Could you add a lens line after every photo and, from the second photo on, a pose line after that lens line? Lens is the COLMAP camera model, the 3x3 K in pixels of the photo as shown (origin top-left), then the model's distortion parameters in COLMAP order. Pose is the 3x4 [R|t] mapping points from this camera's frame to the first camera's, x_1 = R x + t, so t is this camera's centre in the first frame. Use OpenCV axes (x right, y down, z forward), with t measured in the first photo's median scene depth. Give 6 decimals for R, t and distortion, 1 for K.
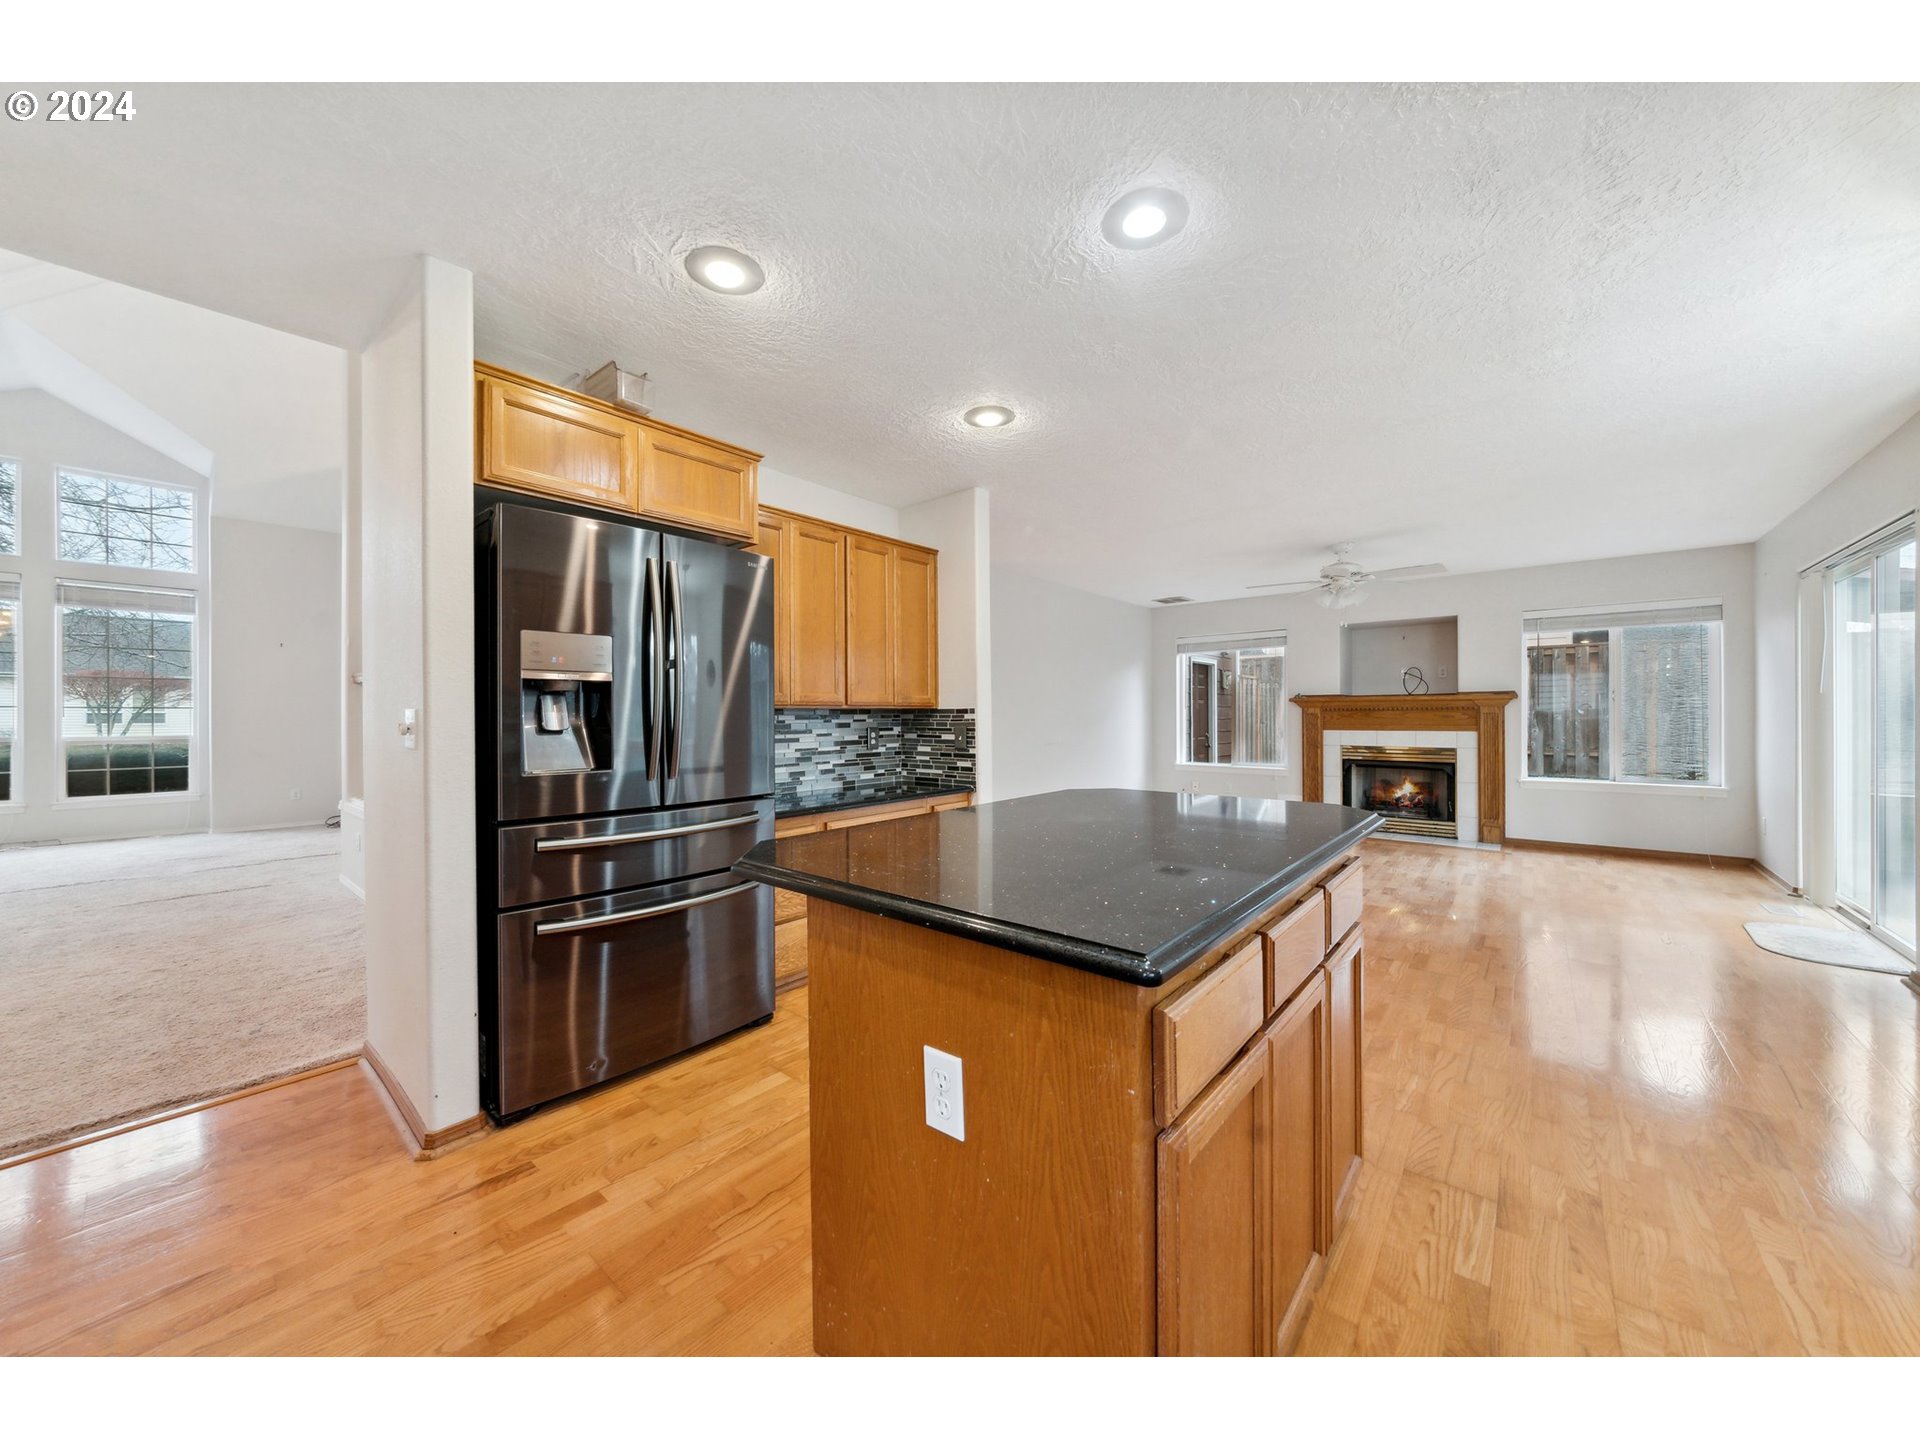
lens RADIAL K [[686.2, 0, 964.9], [0, 686.2, 713.1], [0, 0, 1]] dist [-0.005540, -0.000070]
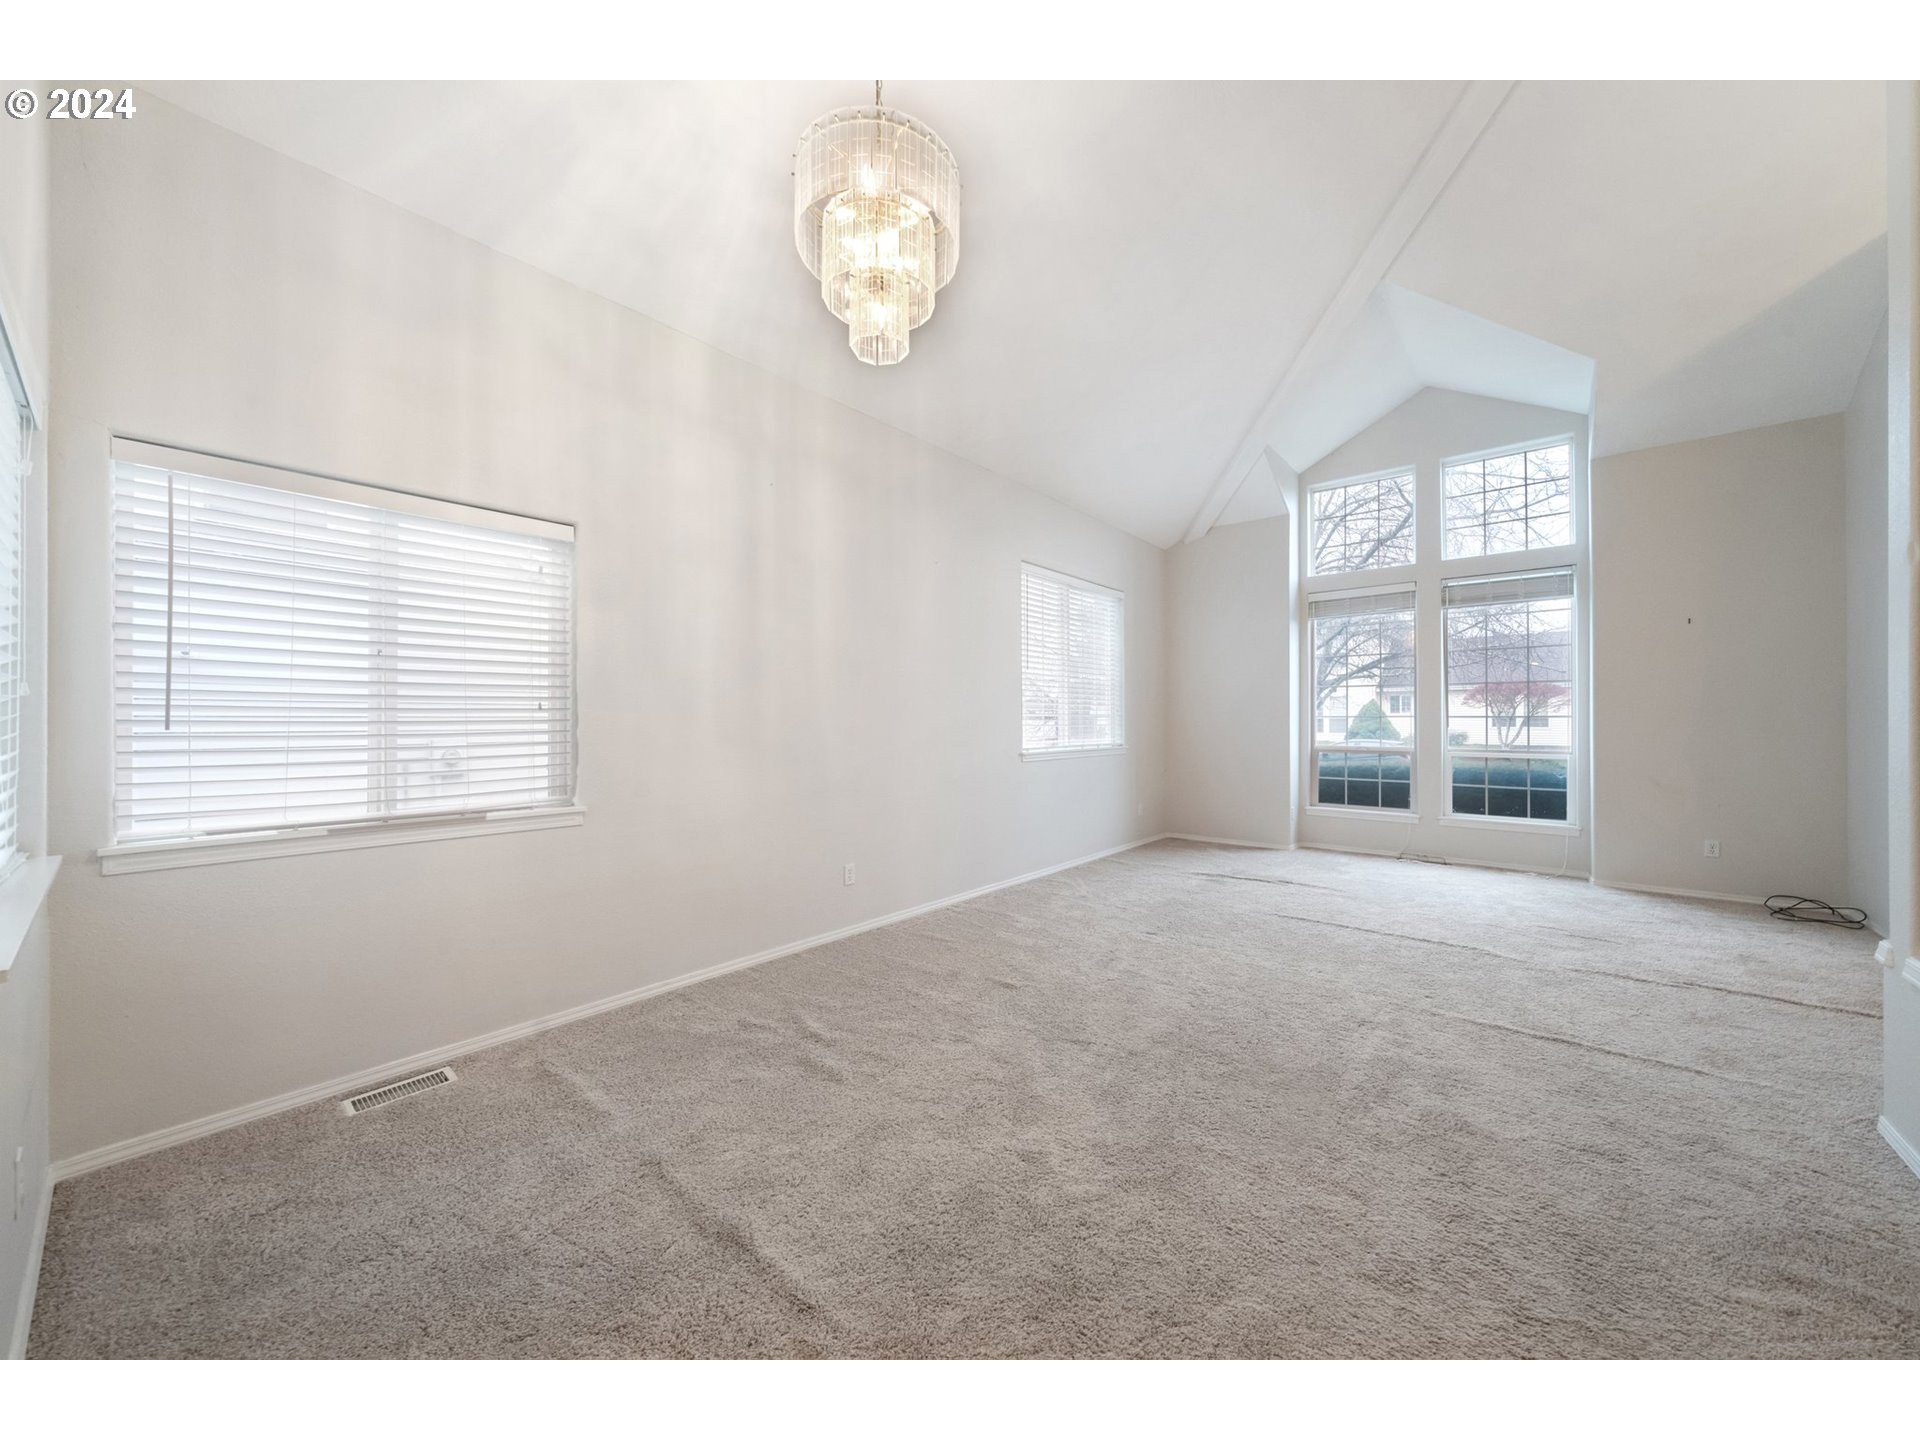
lens RADIAL K [[686.2, 0, 964.9], [0, 686.2, 713.1], [0, 0, 1]] dist [-0.005540, -0.000070]
pose [[-0.001787, -0.004211, -0.999990, -0.175715], [-0.000466, 0.999991, -0.004210, -0.004658], [0.999998, 0.000458, -0.001789, 0.153732]]
